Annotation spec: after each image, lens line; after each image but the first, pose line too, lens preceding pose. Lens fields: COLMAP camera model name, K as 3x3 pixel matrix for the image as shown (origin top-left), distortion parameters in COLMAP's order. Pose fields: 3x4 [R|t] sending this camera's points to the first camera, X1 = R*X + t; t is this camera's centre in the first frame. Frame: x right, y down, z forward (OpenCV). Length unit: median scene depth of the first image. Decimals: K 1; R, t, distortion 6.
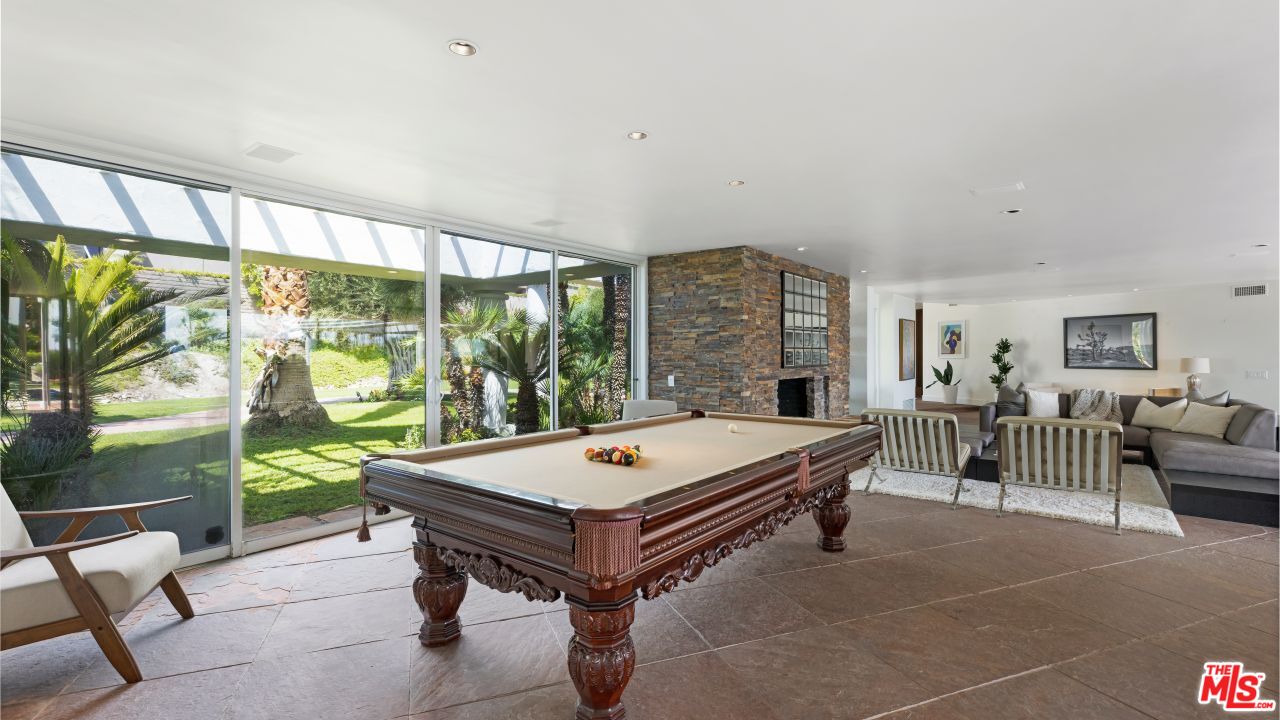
lens RADIAL K [[564.3, 0, 643.9], [0, 564.3, 357.0], [0, 0, 1]] dist [0.001399, 0.000624]
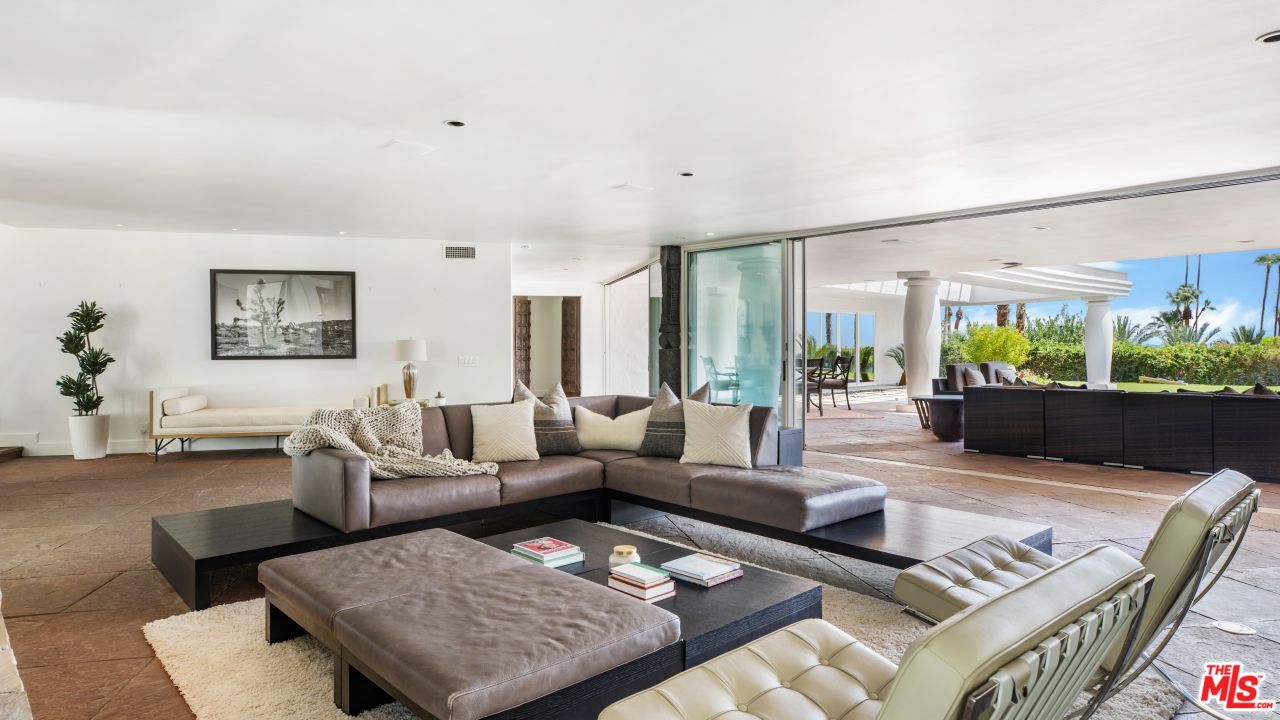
lens RADIAL K [[737.1, 0, 641.7], [0, 737.1, 343.3], [0, 0, 1]] dist [0.005092, 0.001240]
pose [[0.149827, -0.000003, 0.988712, 0.108591], [0.006247, 0.999980, -0.000944, 0.008743], [-0.988693, 0.006318, 0.149824, 0.575420]]
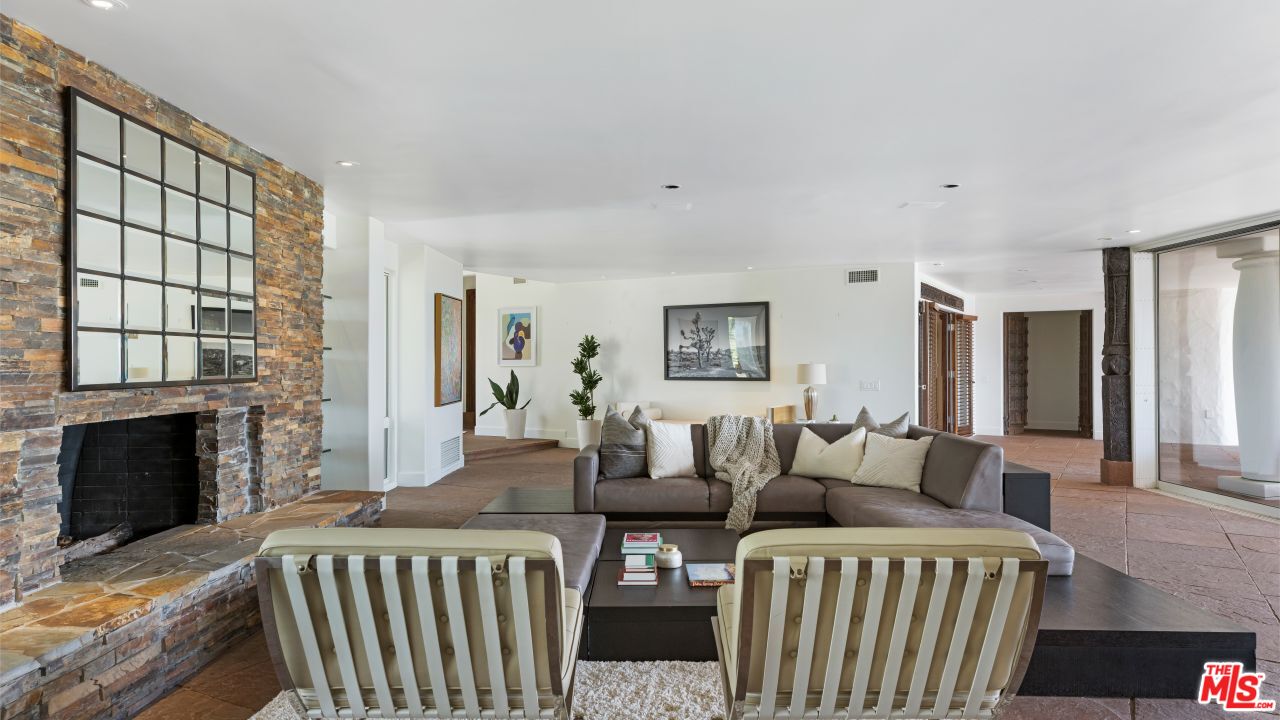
lens RADIAL K [[795.8, 0, 640.0], [0, 795.8, 360.0], [0, 0, 1]] dist [0.004370, 0.000911]
pose [[0.790592, 0.003446, 0.612333, 0.160823], [0.002217, 0.999962, -0.008490, 0.004914], [-0.612339, 0.008069, 0.790554, 0.314583]]
